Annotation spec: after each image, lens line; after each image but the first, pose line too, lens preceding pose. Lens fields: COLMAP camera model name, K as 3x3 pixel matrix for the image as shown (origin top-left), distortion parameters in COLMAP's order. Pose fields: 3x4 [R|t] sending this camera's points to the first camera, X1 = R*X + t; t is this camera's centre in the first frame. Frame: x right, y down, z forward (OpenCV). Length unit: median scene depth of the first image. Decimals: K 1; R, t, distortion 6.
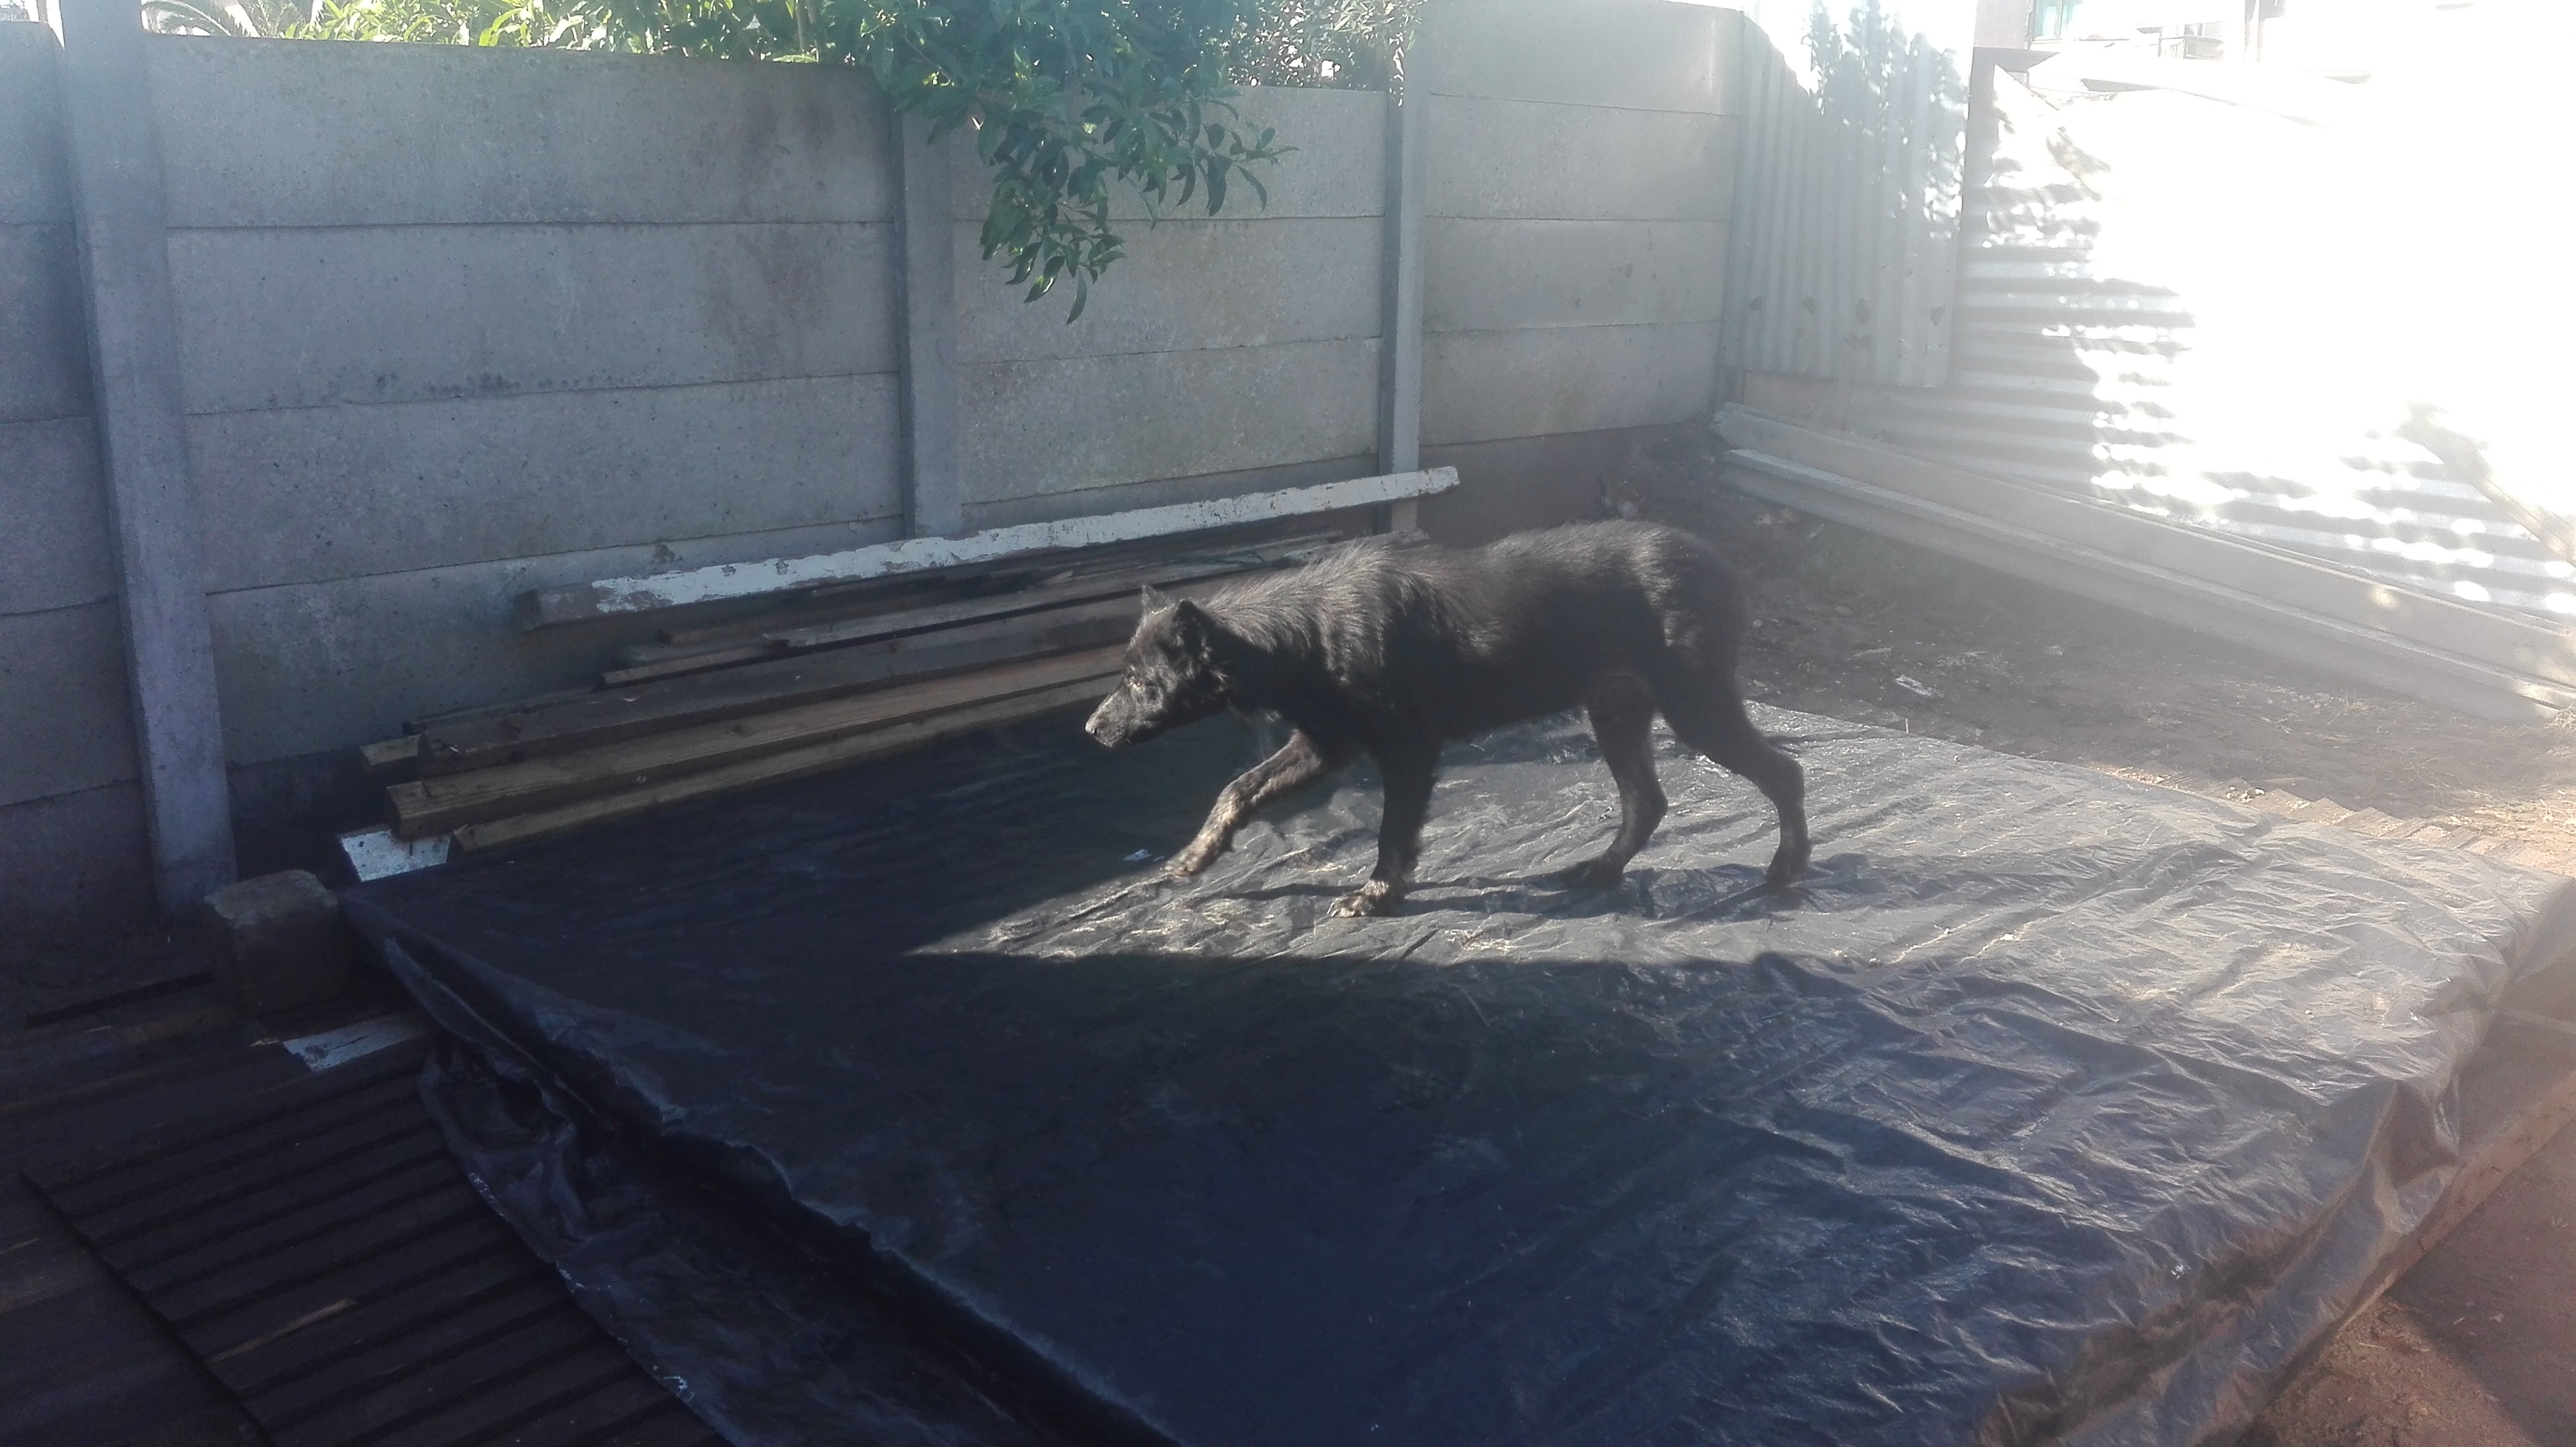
lens RADIAL K [[2317.4, 0, 1285.3], [0, 2317.4, 910.9], [0, 0, 1]] dist [0.149143, -0.362918]
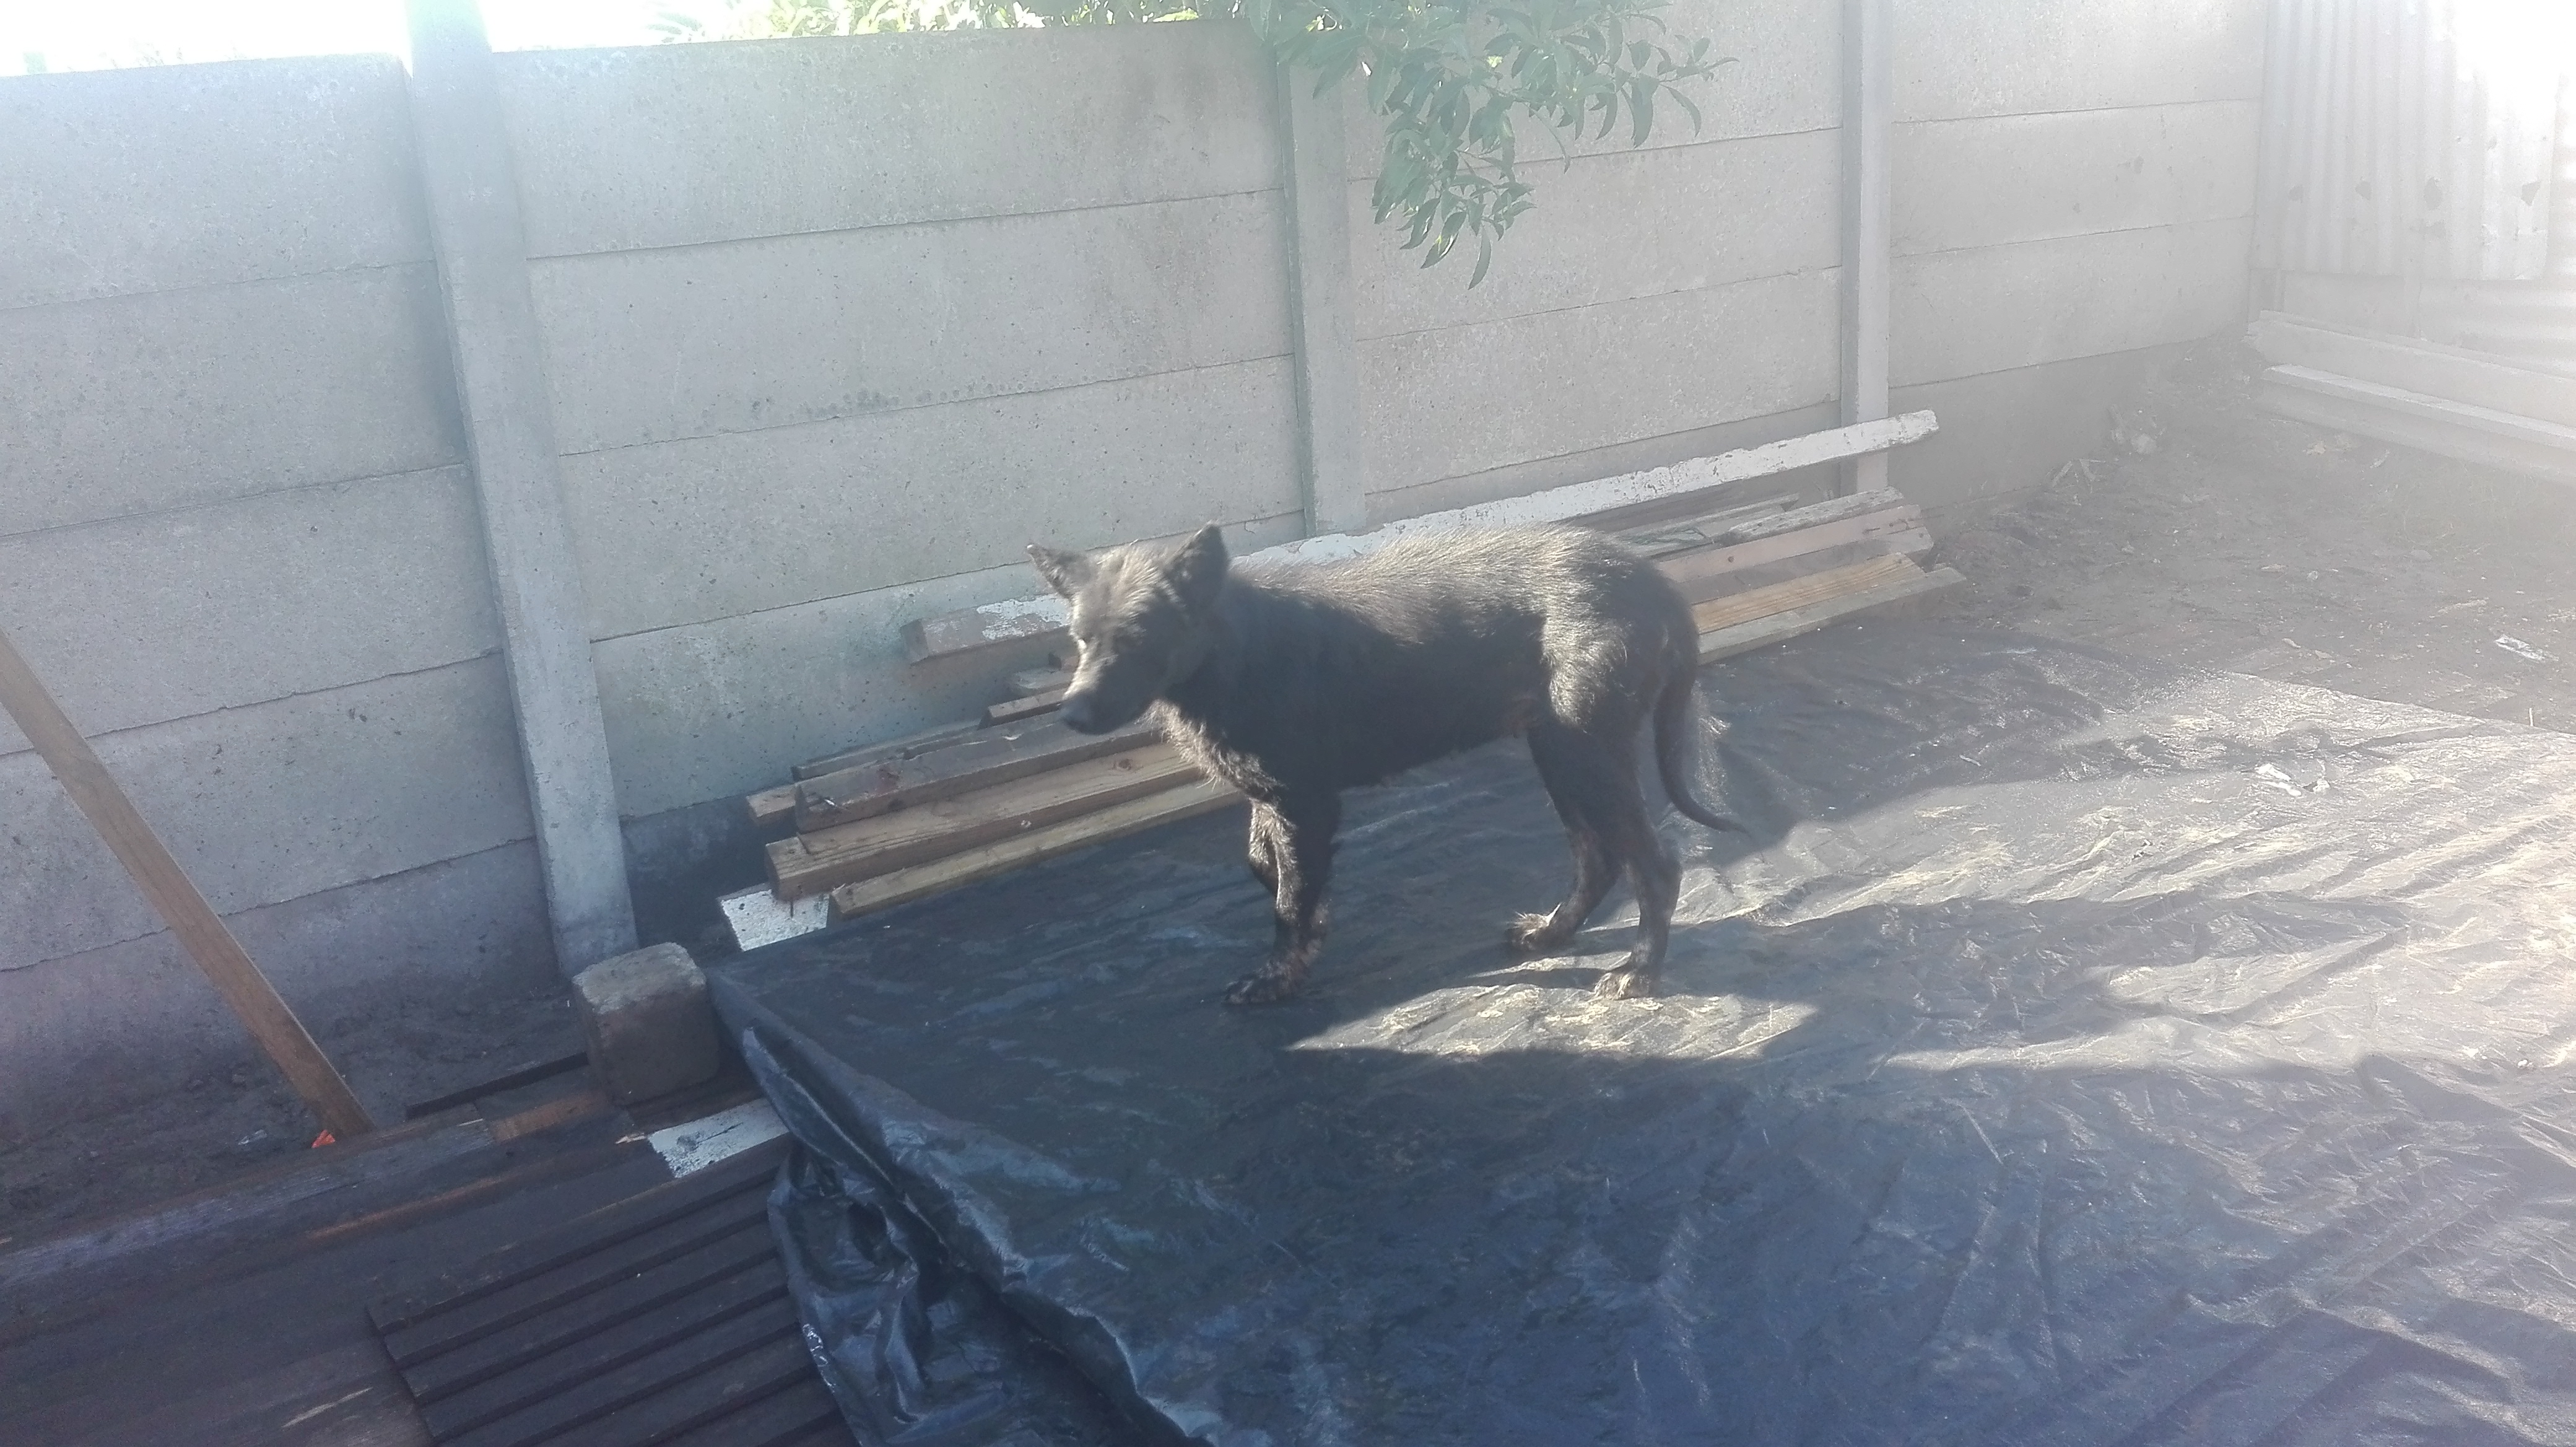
lens RADIAL K [[2317.4, 0, 1285.3], [0, 2317.4, 910.9], [0, 0, 1]] dist [0.149143, -0.362918]
pose [[0.979975, -0.025279, -0.197509, 0.006062], [0.030476, 0.999264, 0.023317, -0.039225], [0.196774, -0.028869, 0.980024, 0.115246]]
